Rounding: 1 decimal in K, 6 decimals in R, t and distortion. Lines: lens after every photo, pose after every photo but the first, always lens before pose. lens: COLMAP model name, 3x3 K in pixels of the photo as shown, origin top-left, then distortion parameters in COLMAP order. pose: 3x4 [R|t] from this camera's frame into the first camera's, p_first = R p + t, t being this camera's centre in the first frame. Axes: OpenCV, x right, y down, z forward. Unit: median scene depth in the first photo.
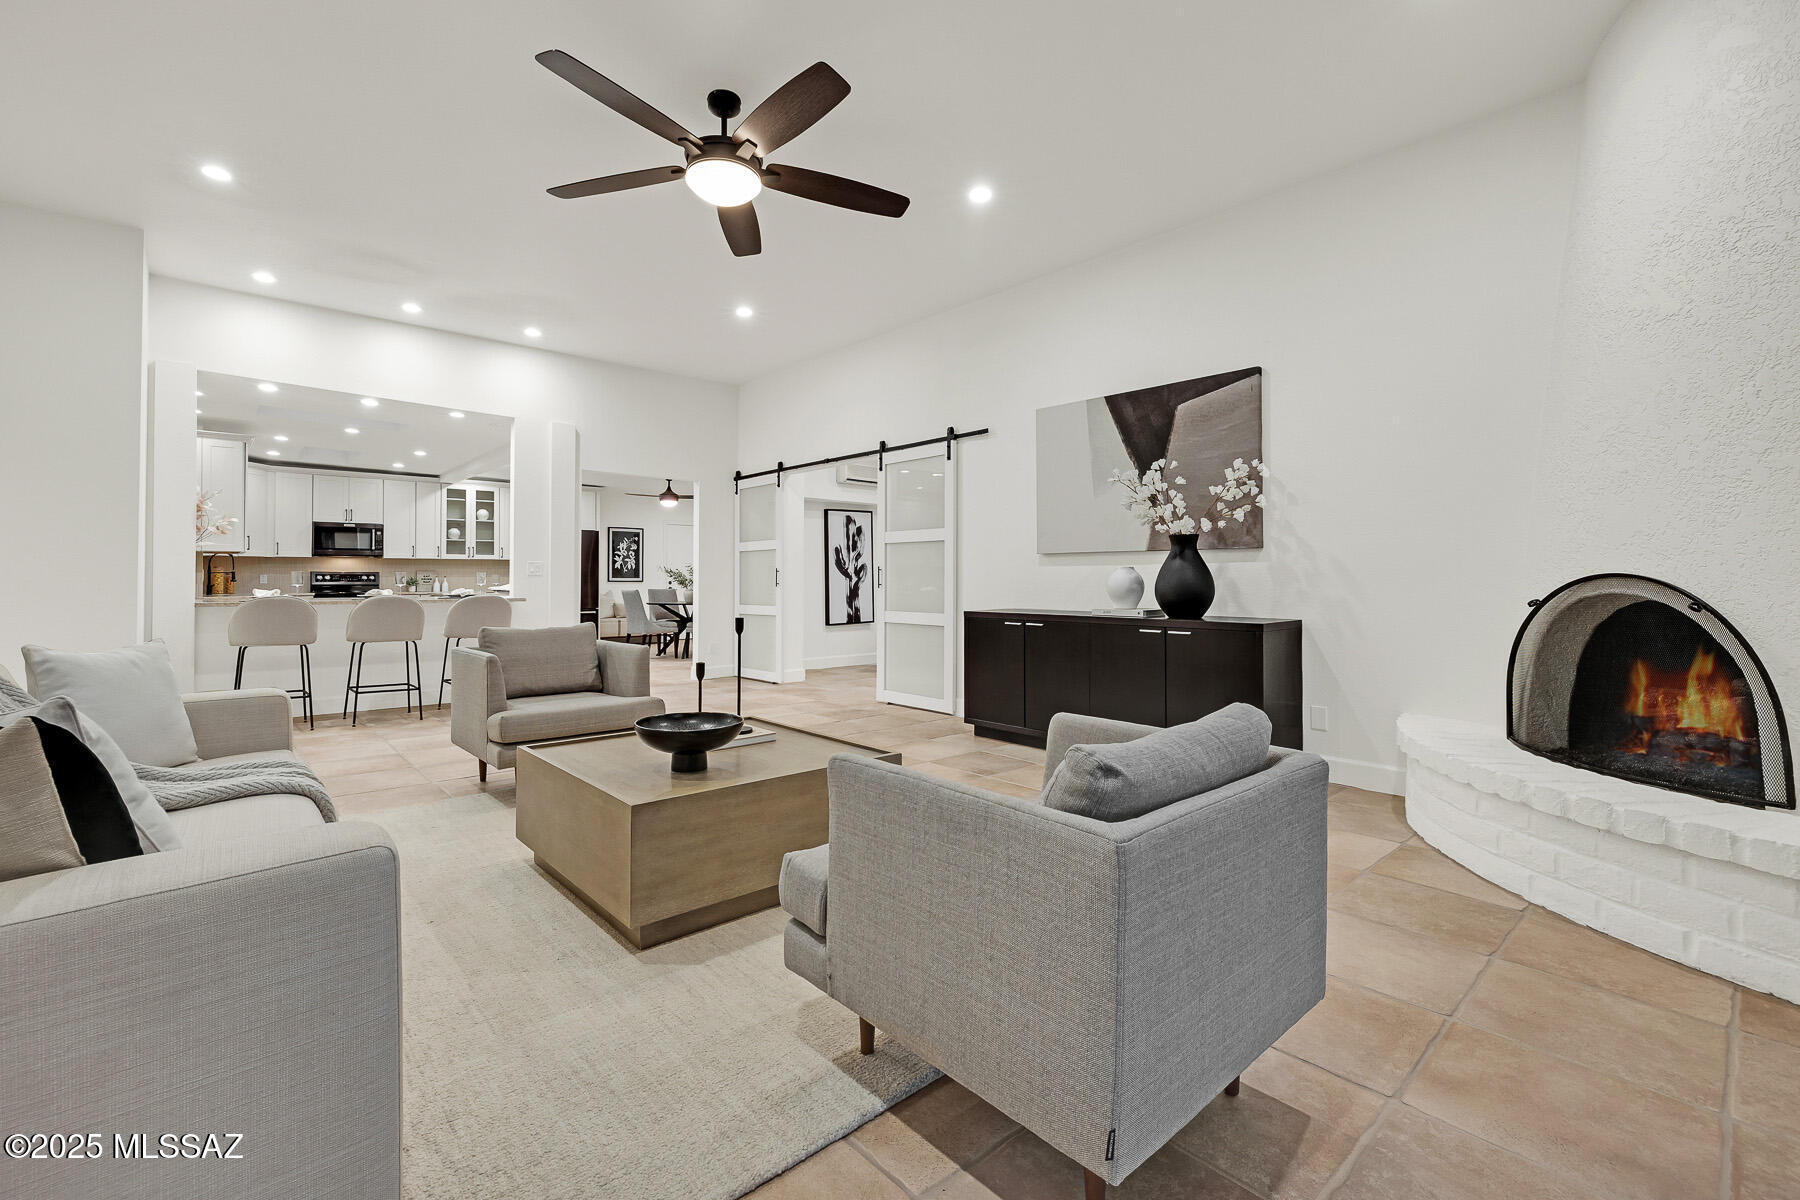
lens RADIAL K [[769.1, 0, 884.0], [0, 769.1, 564.3], [0, 0, 1]] dist [-0.000137, -0.000059]
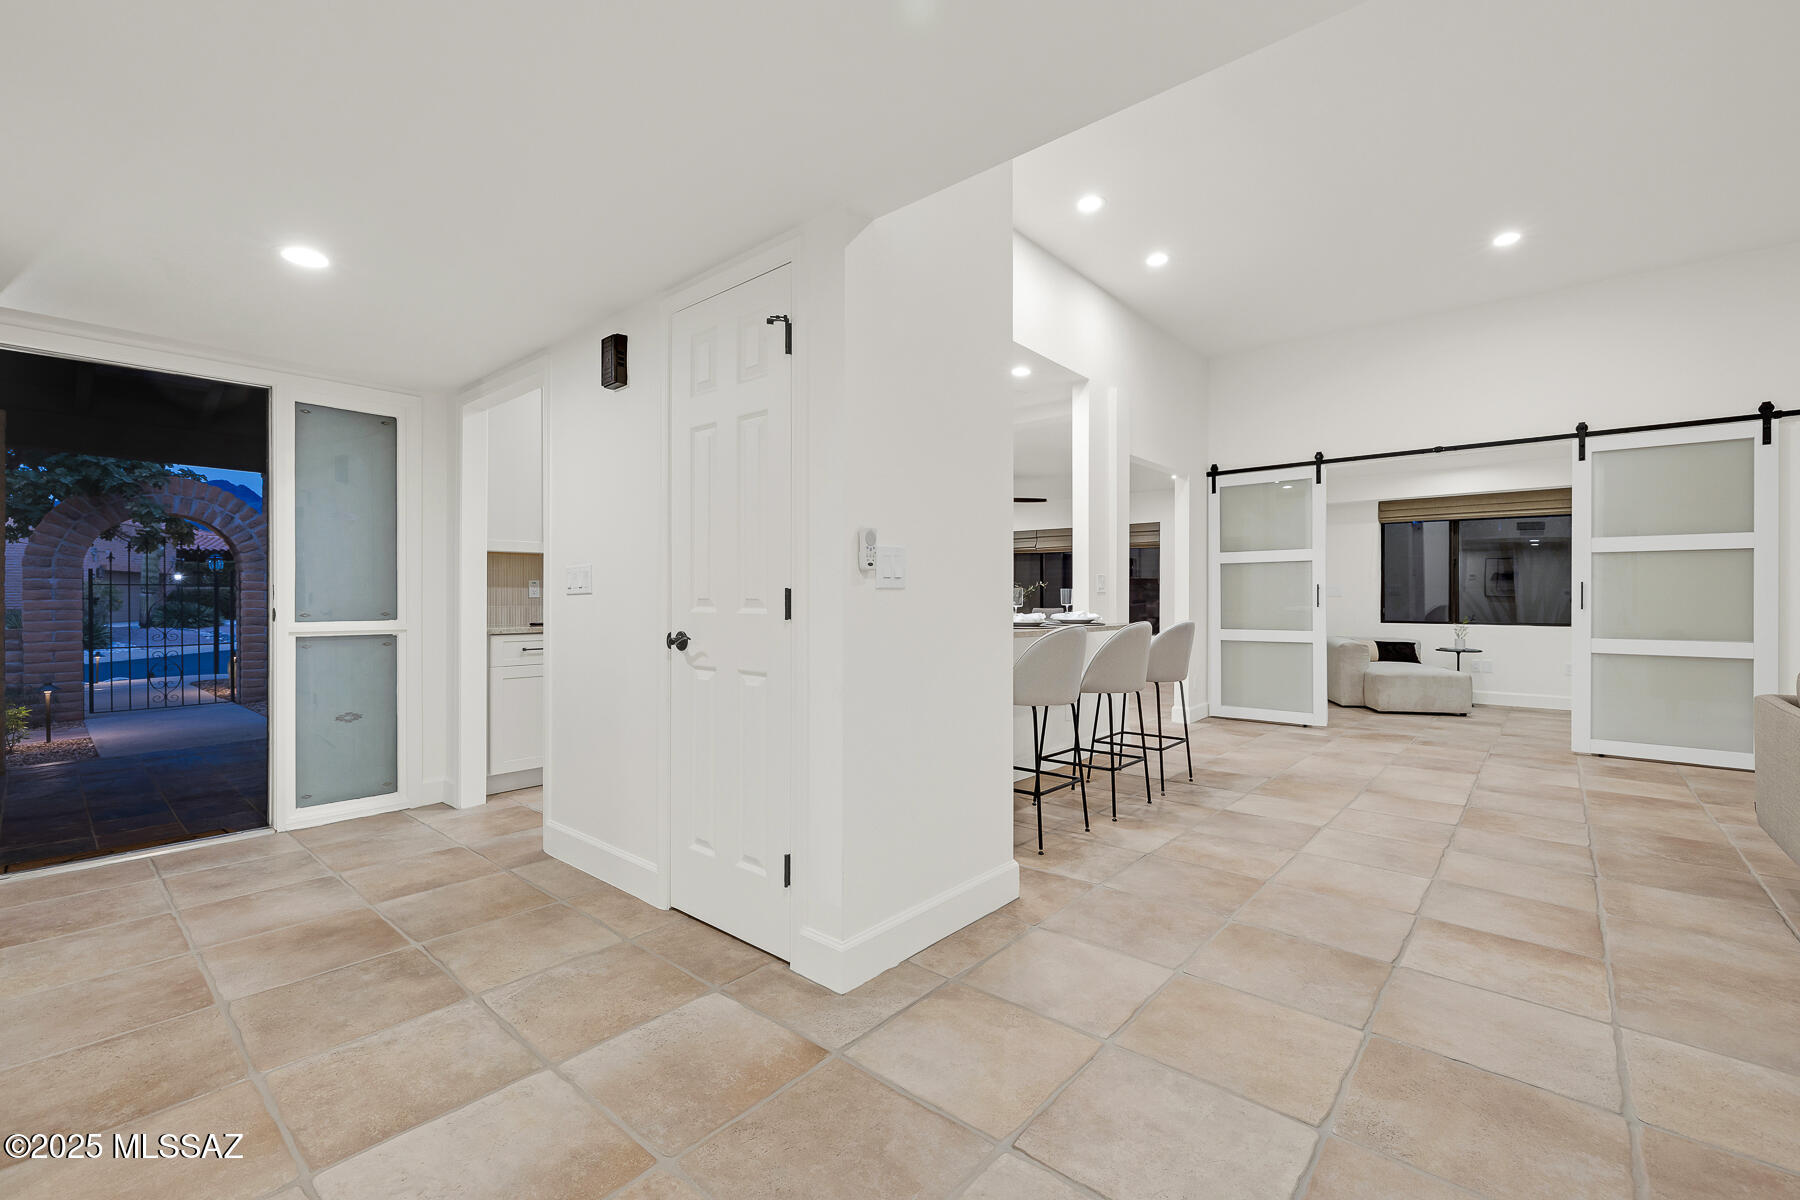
lens RADIAL K [[769.1, 0, 861.4], [0, 769.1, 596.5], [0, 0, 1]] dist [-0.000137, -0.000059]
pose [[0.993518, -0.001332, 0.113664, -0.901202], [-0.000603, 0.999855, 0.016989, 0.004255], [-0.113670, -0.016948, 0.993374, 0.334417]]
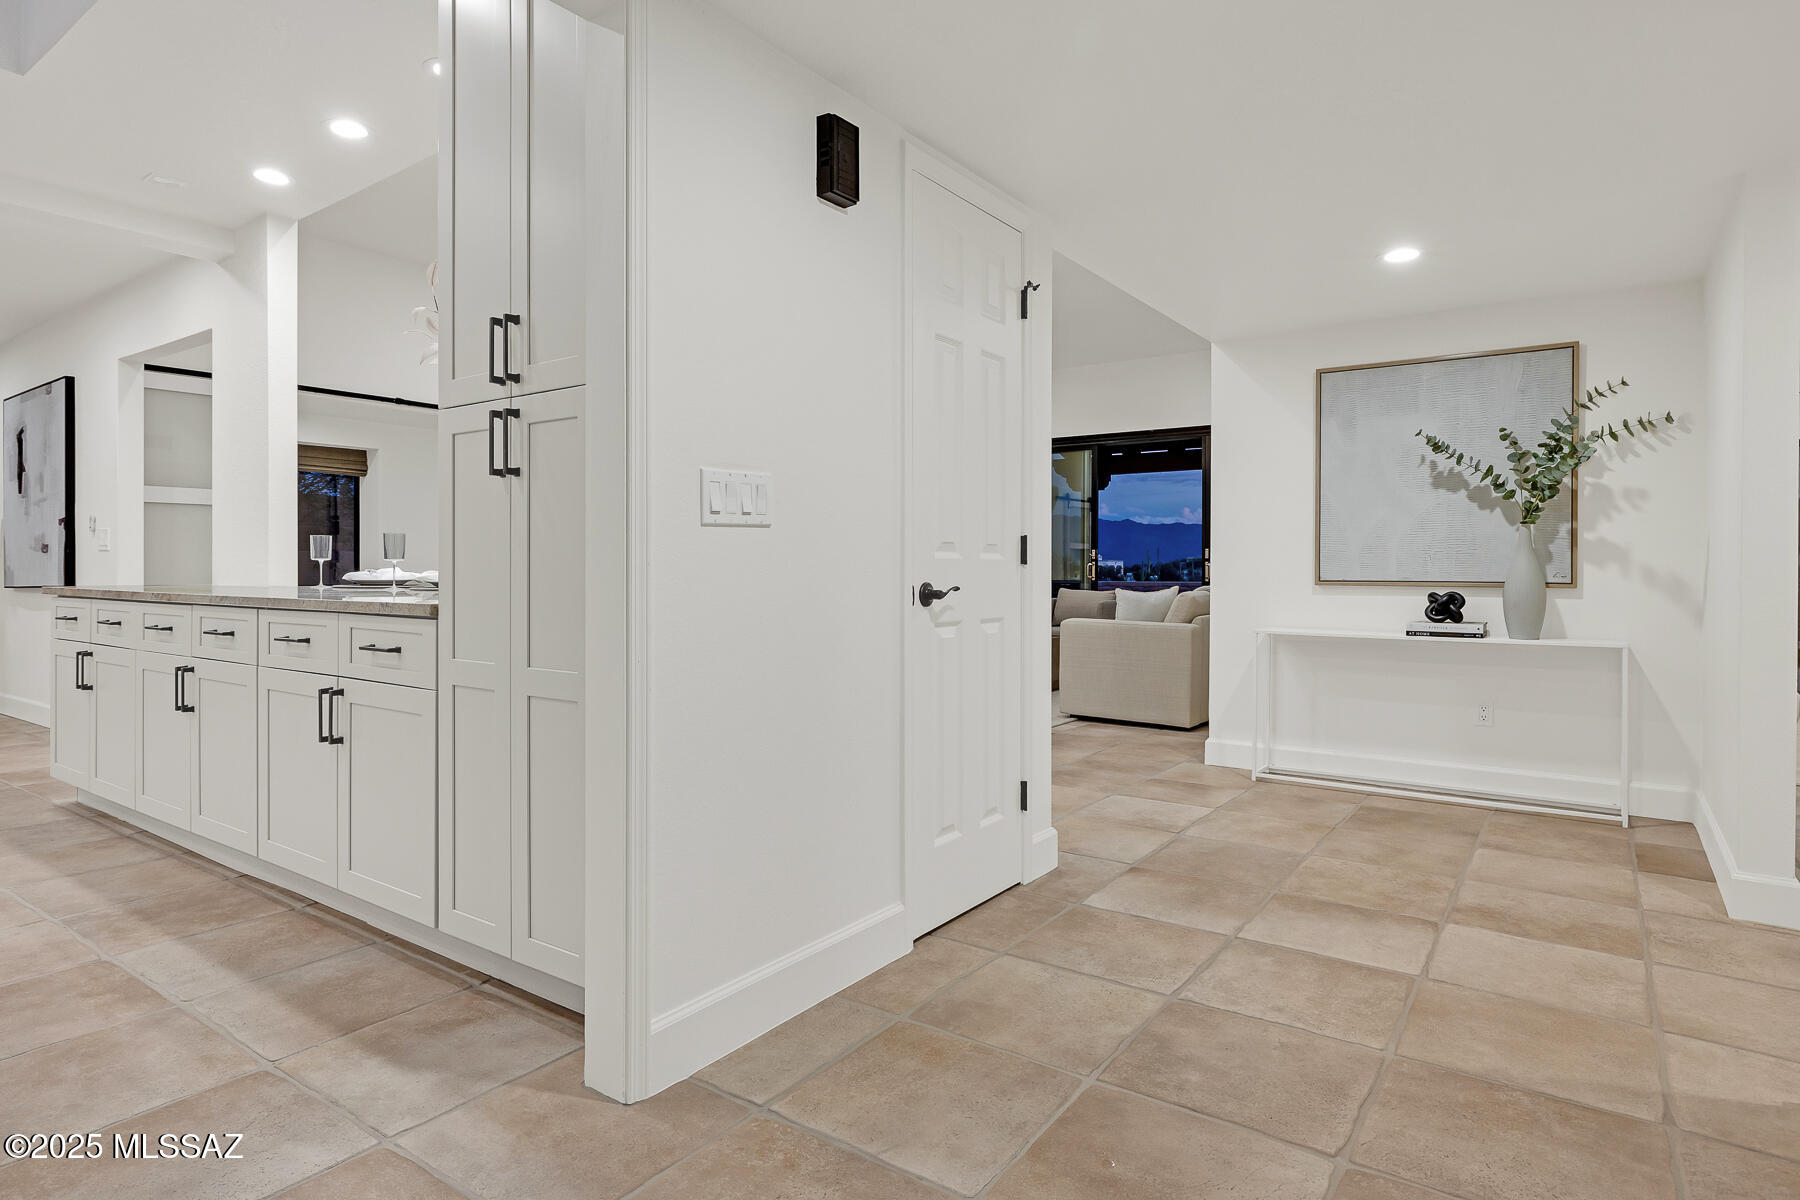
lens RADIAL K [[1035.7, 0, 915.3], [0, 1035.7, 569.2], [0, 0, 1]] dist [0.002970, 0.000090]
pose [[-0.272104, -0.002691, 0.962264, -1.436124], [-0.018433, 0.999827, -0.002416, 0.028280], [-0.962091, -0.018395, -0.272107, 0.950616]]
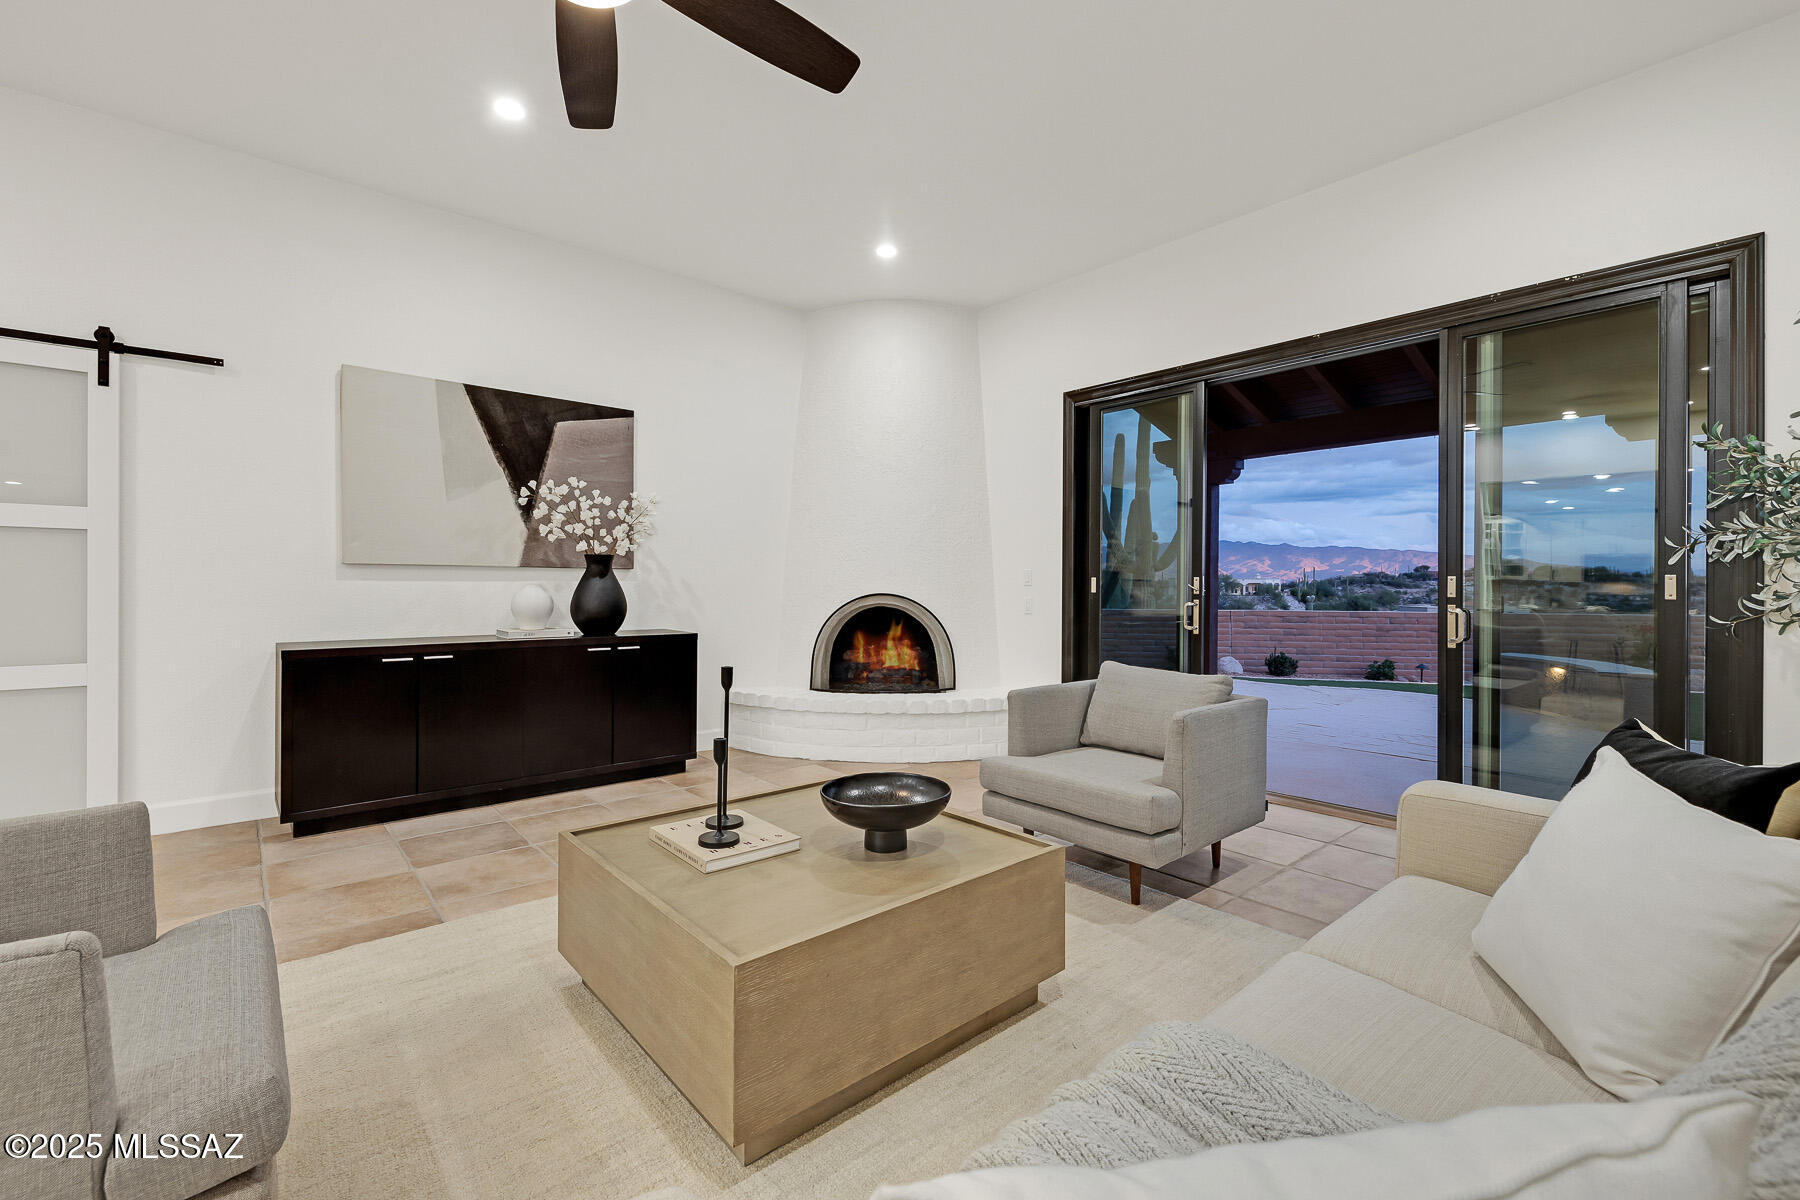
lens RADIAL K [[769.1, 0, 884.5], [0, 769.1, 590.3], [0, 0, 1]] dist [-0.000137, -0.000059]
pose [[0.002551, -0.011215, 0.999934, -0.466848], [-0.022160, 0.999691, 0.011268, -0.007515], [-0.999751, -0.022187, 0.002302, 0.433479]]
